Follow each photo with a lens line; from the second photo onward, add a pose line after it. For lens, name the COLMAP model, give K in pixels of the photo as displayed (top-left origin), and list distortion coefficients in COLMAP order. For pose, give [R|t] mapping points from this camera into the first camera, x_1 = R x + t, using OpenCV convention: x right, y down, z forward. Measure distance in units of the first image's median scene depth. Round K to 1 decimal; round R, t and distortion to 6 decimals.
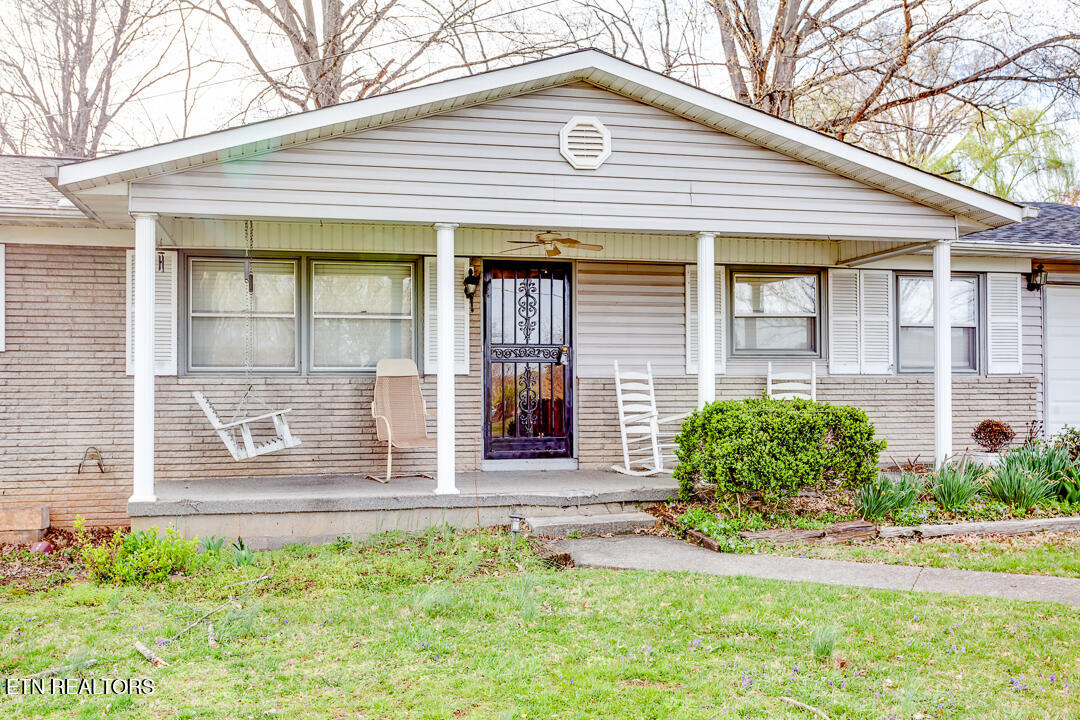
lens RADIAL K [[1026.9, 0, 546.0], [0, 1026.9, 368.6], [0, 0, 1]] dist [0.027178, 0.000000]
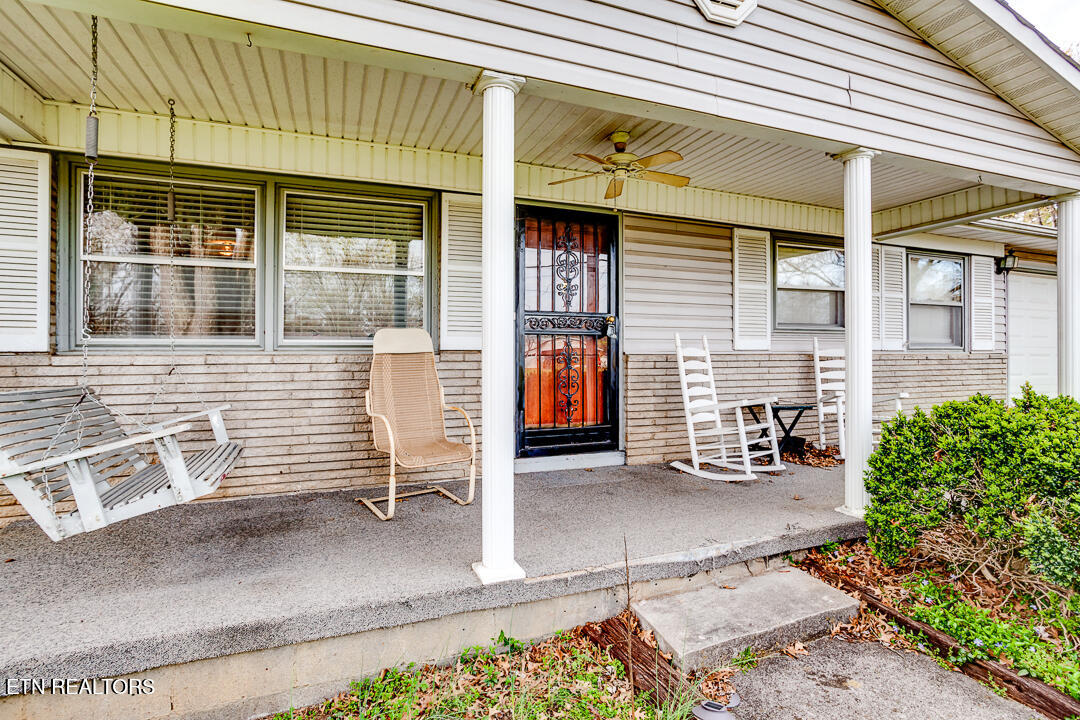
lens RADIAL K [[534.8, 0, 540.1], [0, 534.8, 351.2], [0, 0, 1]] dist [-0.039712, 0.007121]
pose [[0.993584, 0.004898, 0.112987, -0.086912], [-0.007208, 0.999773, 0.020044, -0.001710], [-0.112863, -0.020730, 0.993394, 0.584033]]
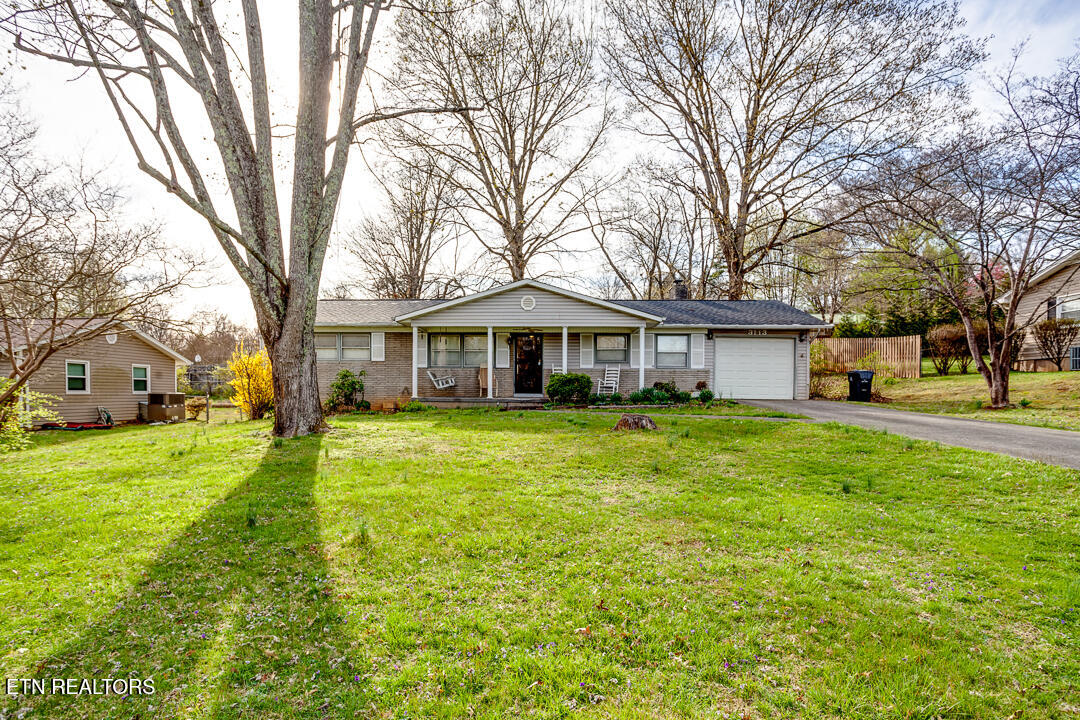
lens RADIAL K [[619.1, 0, 522.1], [0, 619.1, 382.9], [0, 0, 1]] dist [-0.023337, -0.001855]
pose [[0.963839, 0.008353, -0.266355, 0.493014], [-0.004456, 0.999874, 0.015232, 0.023492], [0.266449, -0.013494, 0.963754, -0.913723]]
